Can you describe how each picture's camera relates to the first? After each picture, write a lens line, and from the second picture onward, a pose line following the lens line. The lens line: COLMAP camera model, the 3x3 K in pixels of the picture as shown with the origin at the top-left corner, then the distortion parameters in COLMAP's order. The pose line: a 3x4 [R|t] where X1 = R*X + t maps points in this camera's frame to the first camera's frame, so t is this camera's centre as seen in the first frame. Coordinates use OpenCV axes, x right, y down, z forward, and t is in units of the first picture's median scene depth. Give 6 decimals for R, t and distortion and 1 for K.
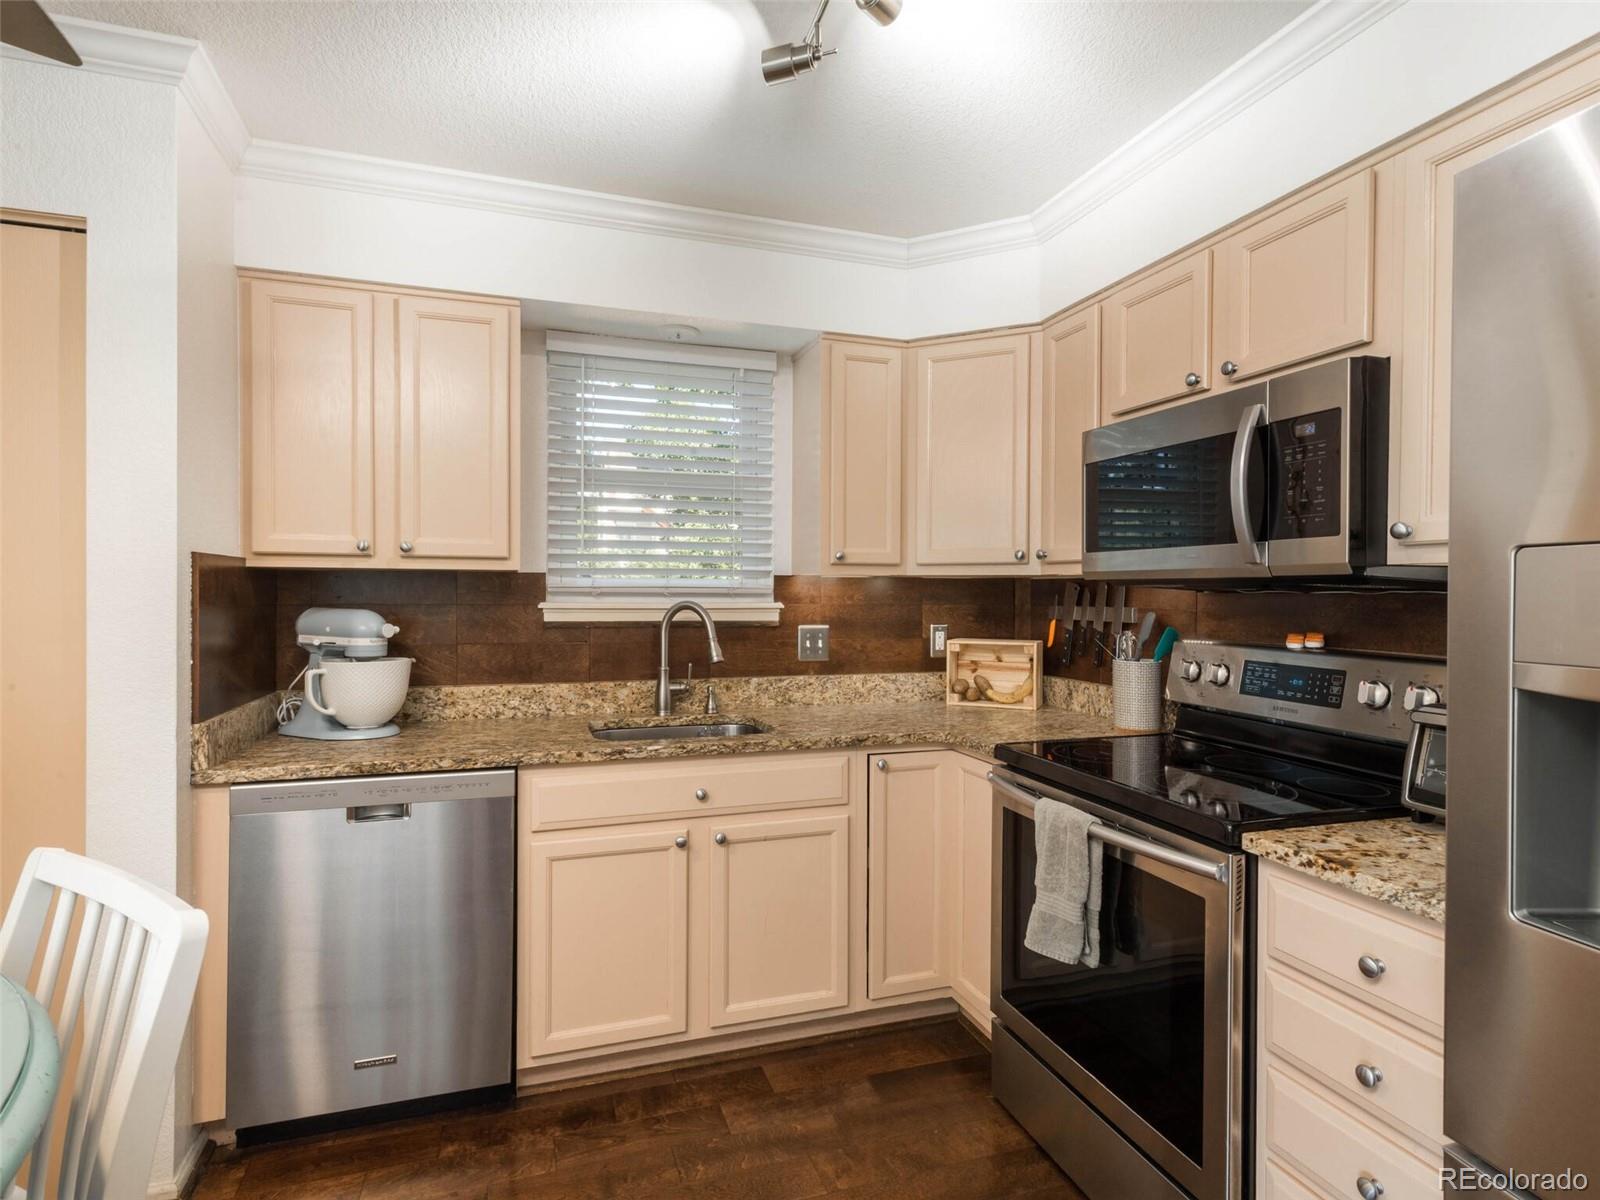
lens RADIAL K [[838.6, 0, 784.7], [0, 838.6, 605.8], [0, 0, 1]] dist [0.003420, 0.000601]
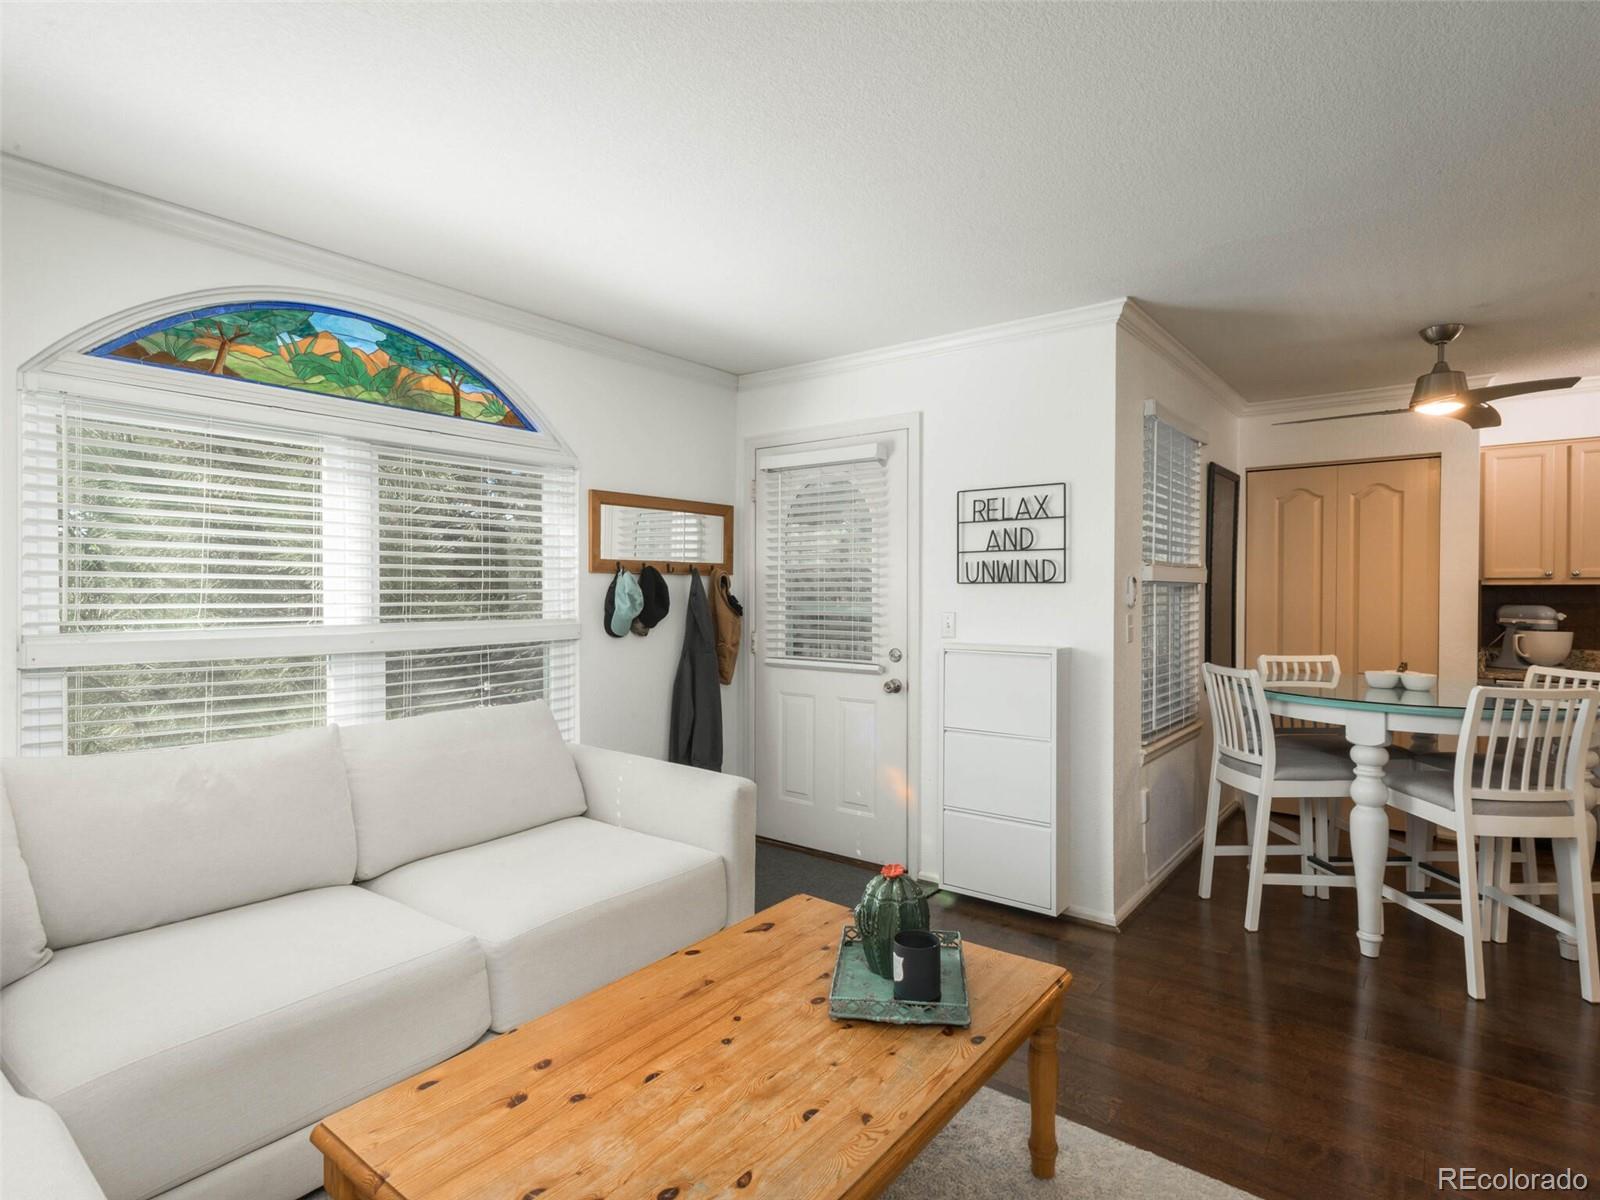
lens RADIAL K [[838.6, 0, 788.8], [0, 838.6, 608.4], [0, 0, 1]] dist [0.003420, 0.000601]
pose [[0.551173, 0.011248, -0.834315, 0.166175], [-0.011378, 0.999917, 0.005964, 0.019617], [0.834313, 0.006206, 0.551256, -1.564826]]
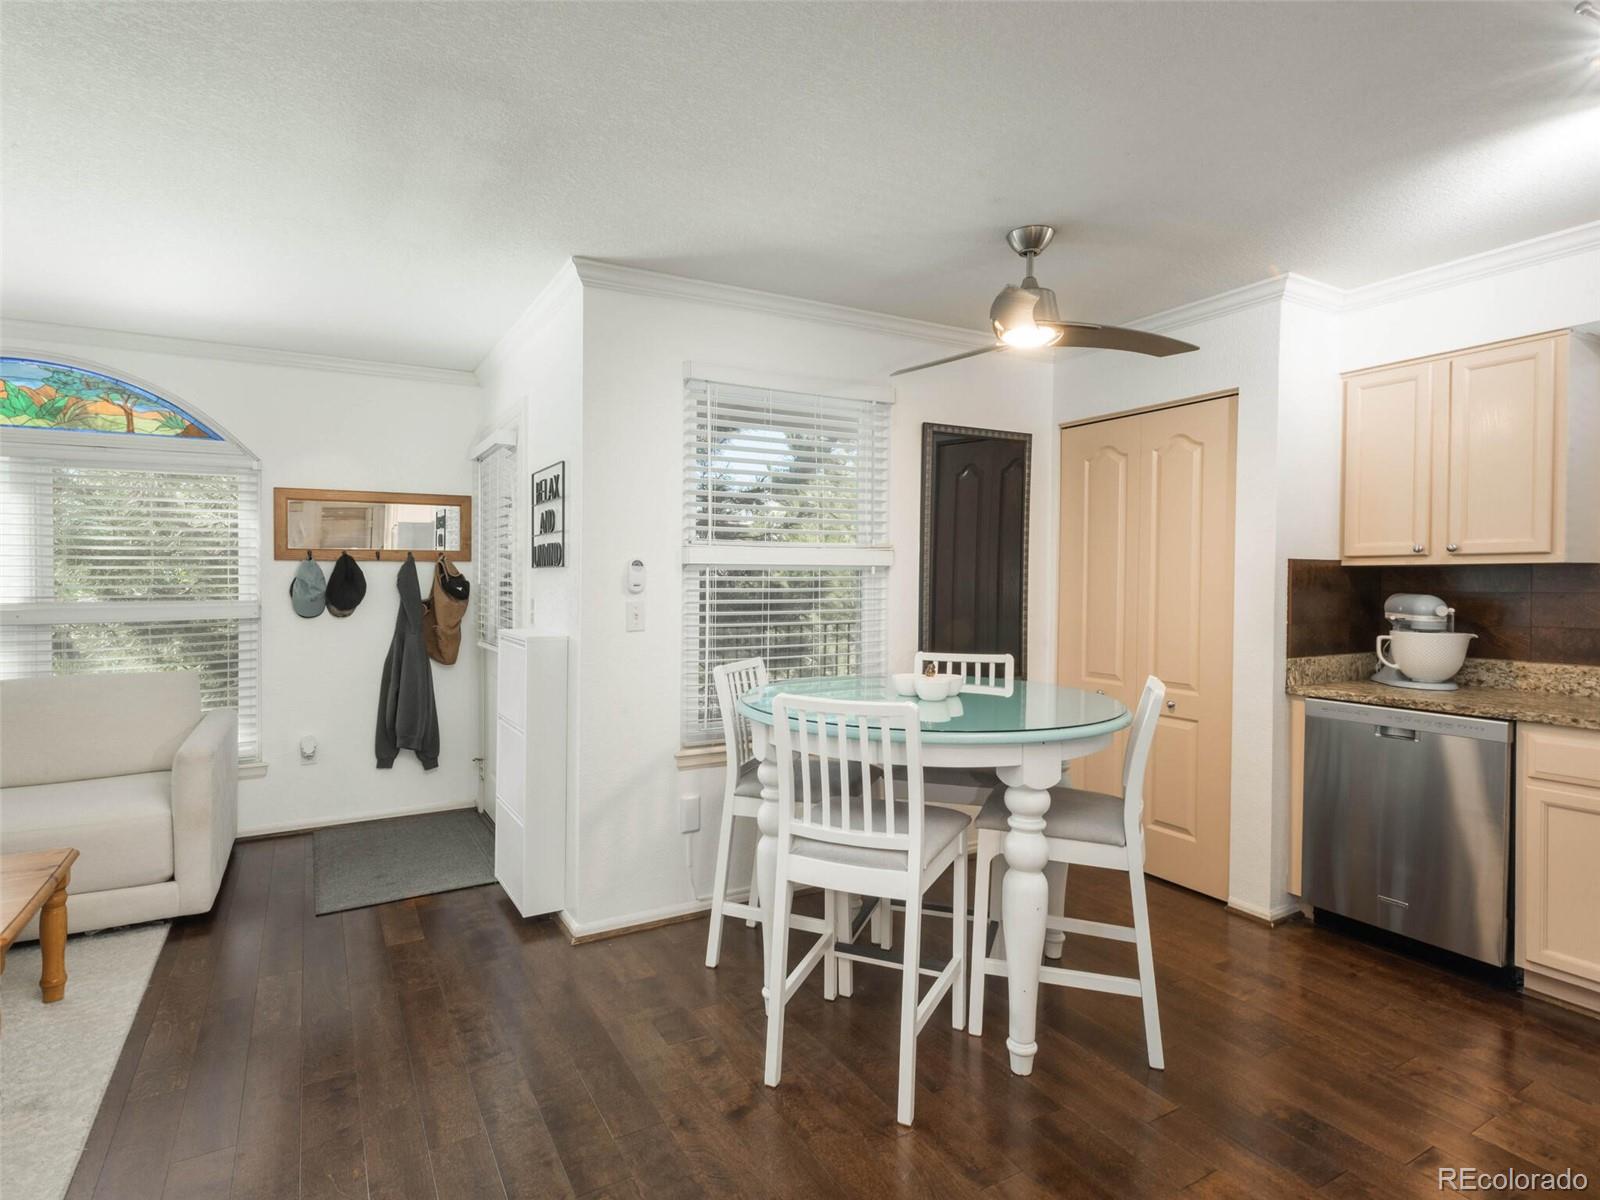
lens RADIAL K [[838.6, 0, 792.8], [0, 838.6, 588.4], [0, 0, 1]] dist [0.003420, 0.000601]
pose [[0.199223, 0.004311, -0.979945, 0.633484], [-0.015211, 0.999883, 0.001306, 0.007800], [0.979836, 0.014646, 0.199265, -0.278609]]
